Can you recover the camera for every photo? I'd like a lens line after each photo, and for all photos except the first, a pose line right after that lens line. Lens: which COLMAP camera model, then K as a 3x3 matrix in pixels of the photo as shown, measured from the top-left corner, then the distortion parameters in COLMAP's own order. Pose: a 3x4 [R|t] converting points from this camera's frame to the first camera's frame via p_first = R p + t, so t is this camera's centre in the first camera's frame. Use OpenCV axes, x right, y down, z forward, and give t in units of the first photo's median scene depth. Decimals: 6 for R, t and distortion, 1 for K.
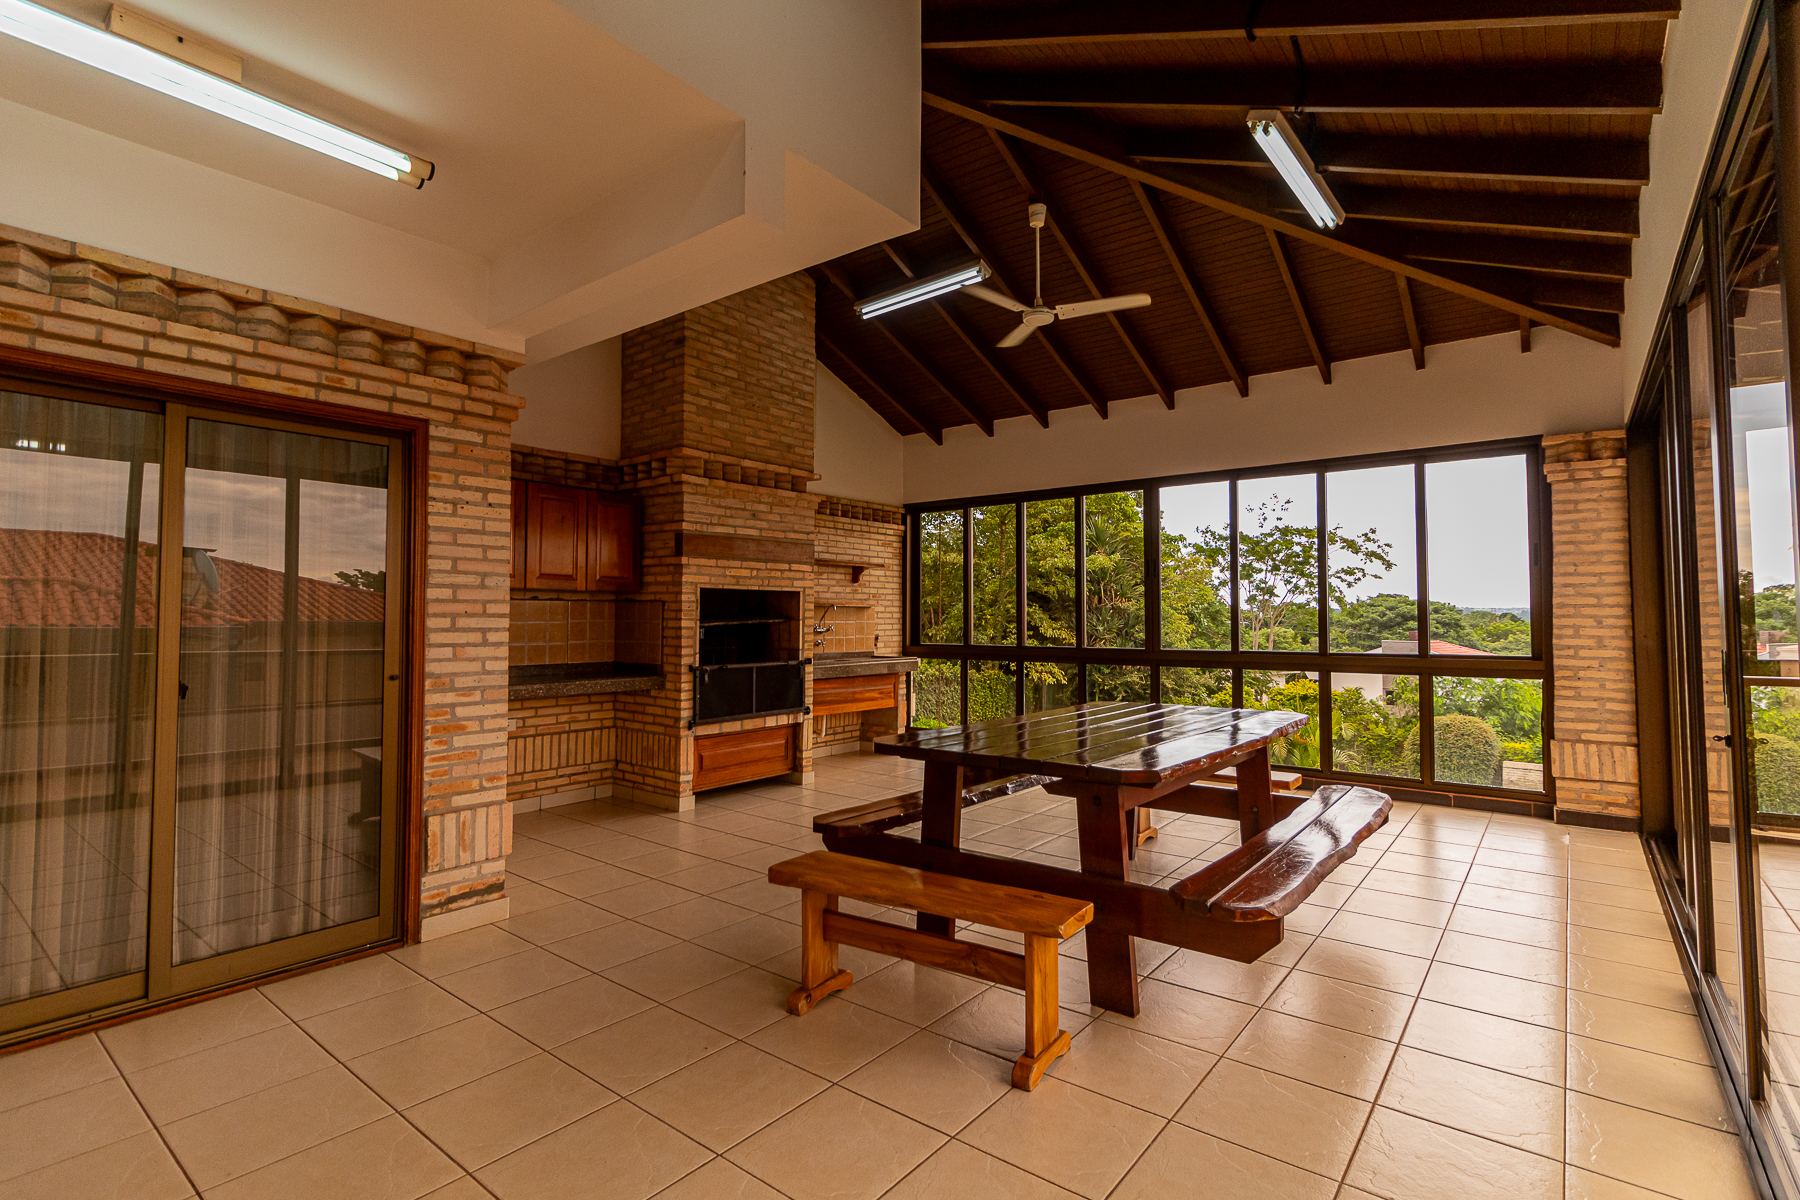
lens RADIAL K [[829.7, 0, 921.2], [0, 829.7, 580.0], [0, 0, 1]] dist [0.001959, 0.001556]
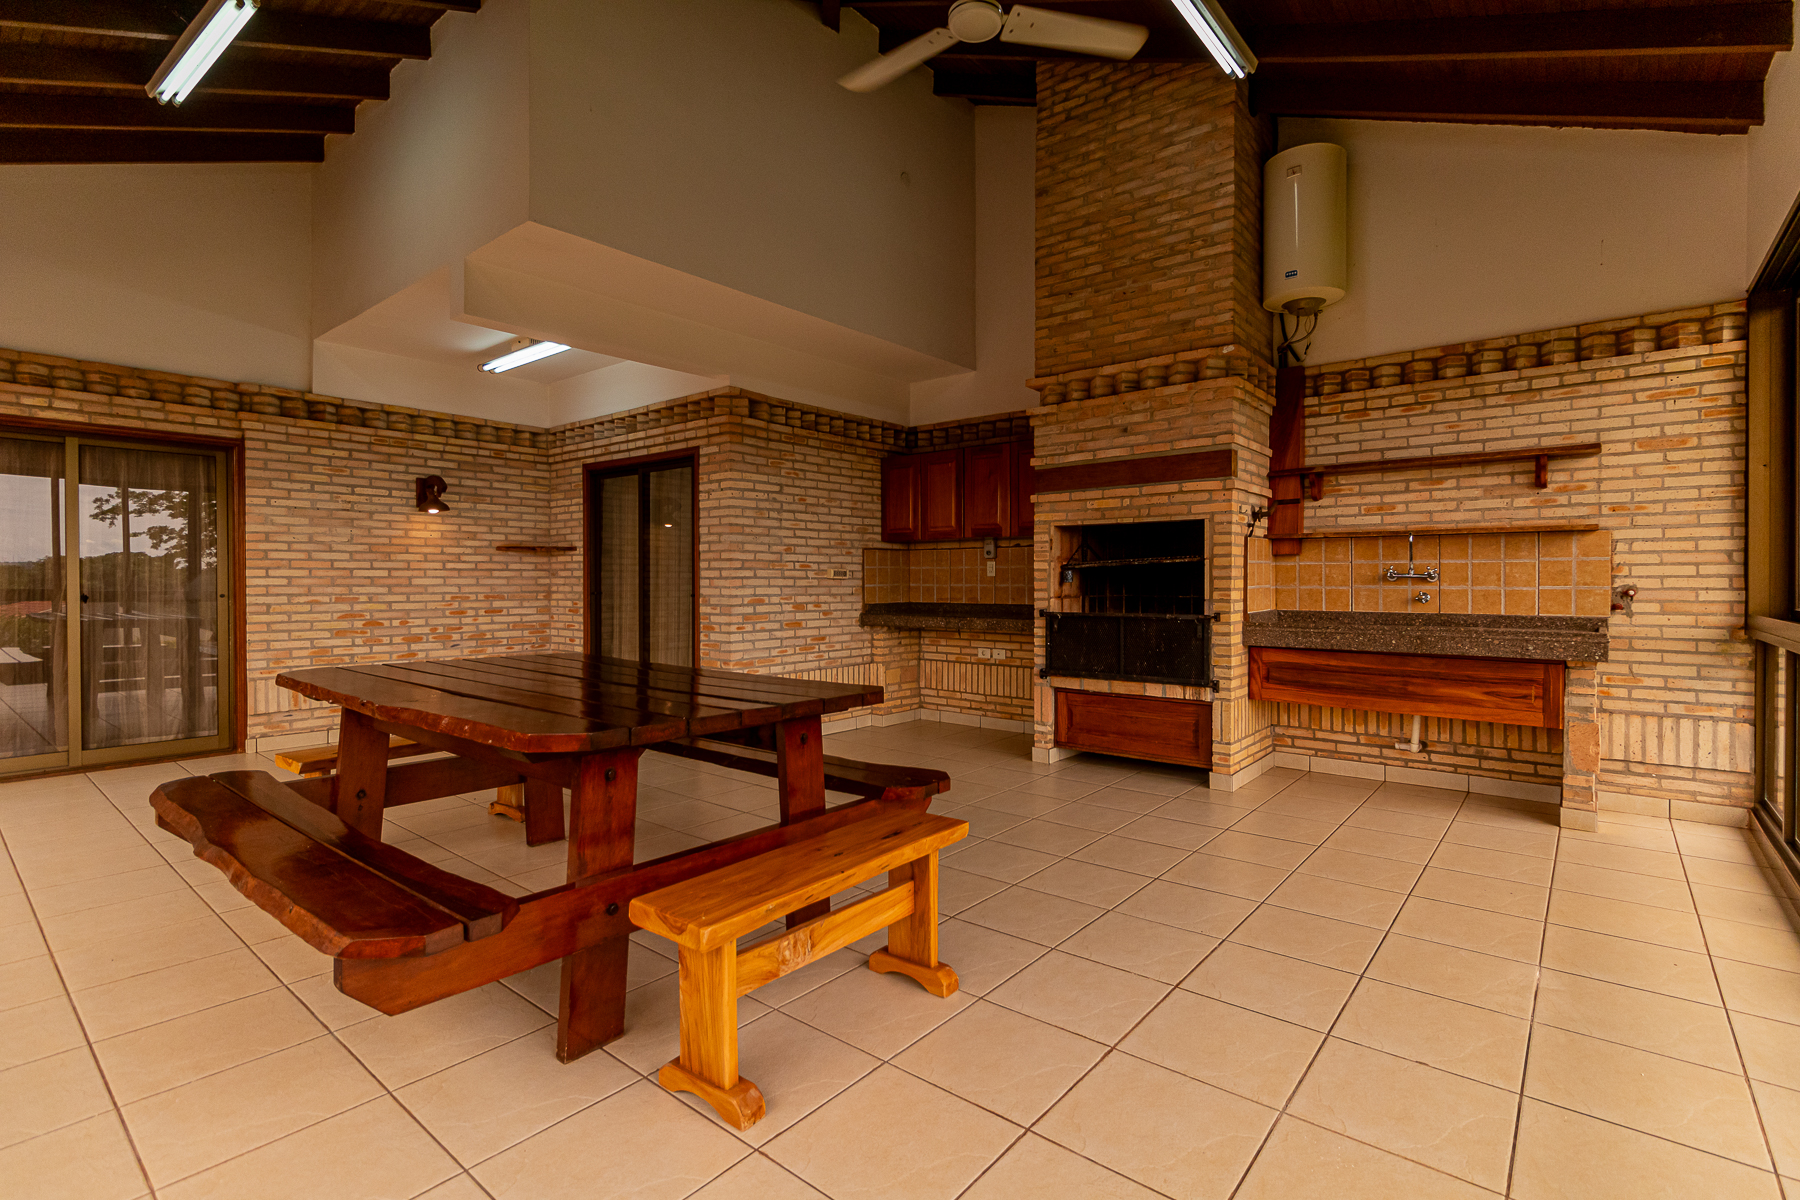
lens RADIAL K [[829.7, 0, 921.2], [0, 829.7, 580.0], [0, 0, 1]] dist [0.001959, 0.001556]
pose [[-0.012764, -0.001159, -0.999918, 0.656901], [0.048135, 0.998839, -0.001773, 0.063747], [0.998759, -0.048154, -0.012694, 0.871818]]
